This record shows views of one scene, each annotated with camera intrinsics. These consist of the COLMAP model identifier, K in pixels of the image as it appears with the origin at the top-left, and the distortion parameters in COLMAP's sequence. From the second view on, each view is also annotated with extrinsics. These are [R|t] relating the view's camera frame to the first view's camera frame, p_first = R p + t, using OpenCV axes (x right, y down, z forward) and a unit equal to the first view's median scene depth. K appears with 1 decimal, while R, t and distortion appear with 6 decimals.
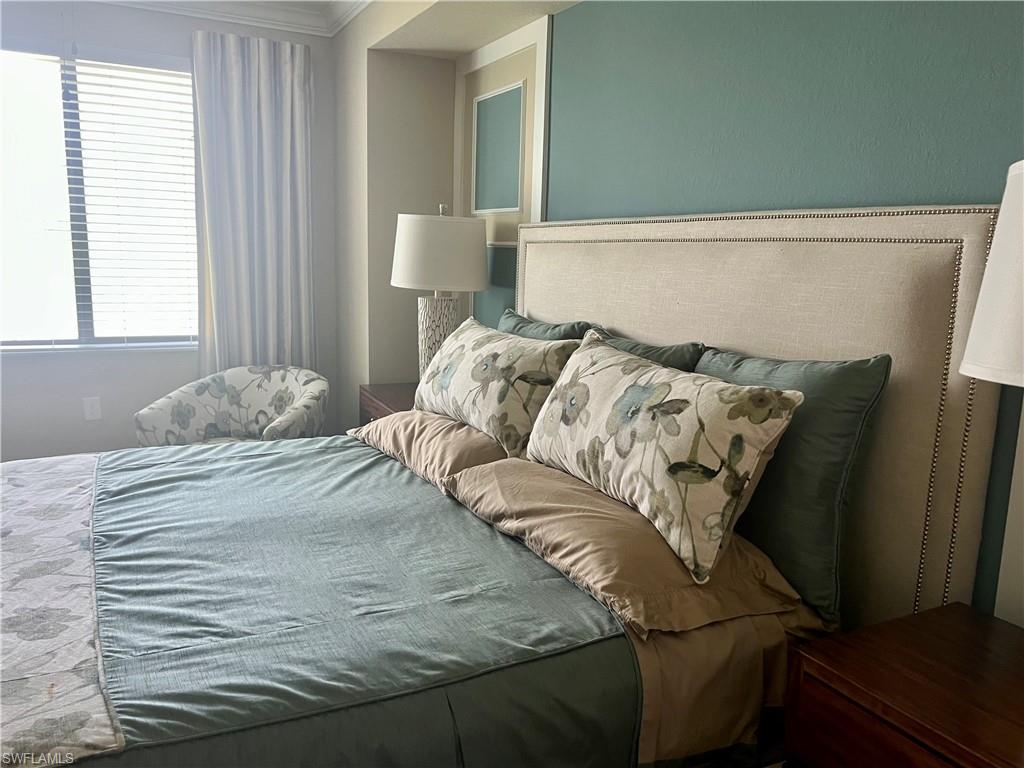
lens RADIAL K [[808.1, 0, 501.5], [0, 808.1, 387.9], [0, 0, 1]] dist [0.066329, -0.110423]
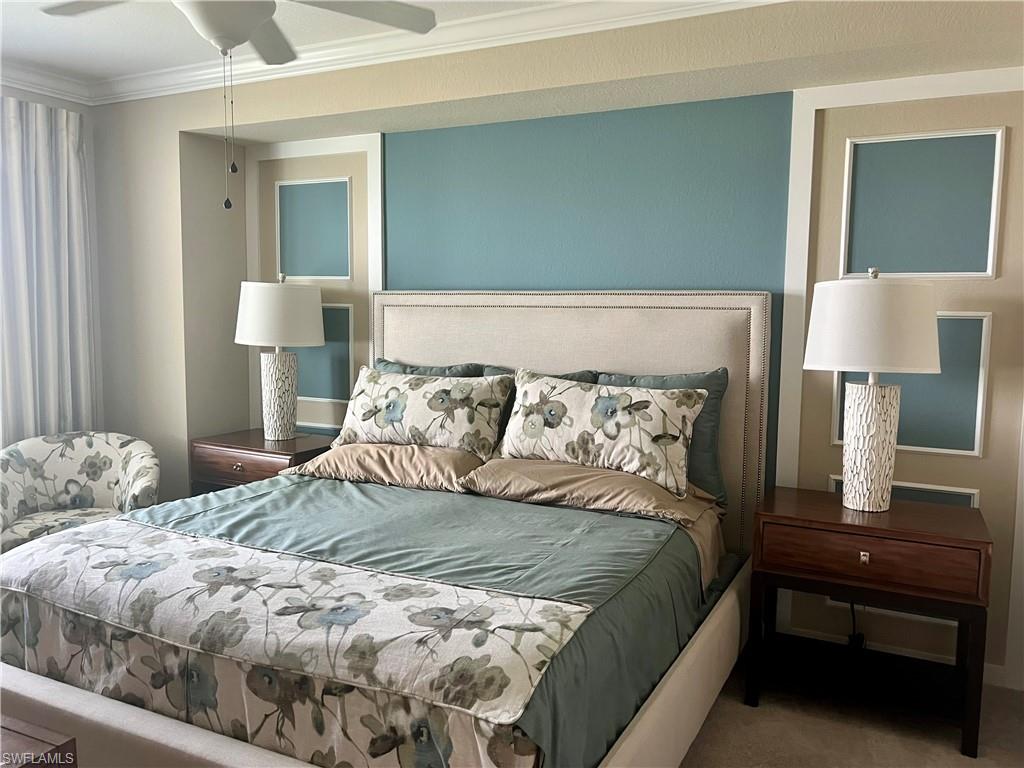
lens RADIAL K [[808.1, 0, 501.5], [0, 808.1, 387.9], [0, 0, 1]] dist [0.066329, -0.110423]
pose [[0.798325, -0.081525, 0.596683, -0.969849], [0.111809, 0.993633, -0.013834, -0.021427], [-0.591757, 0.077759, 0.802358, -0.201615]]
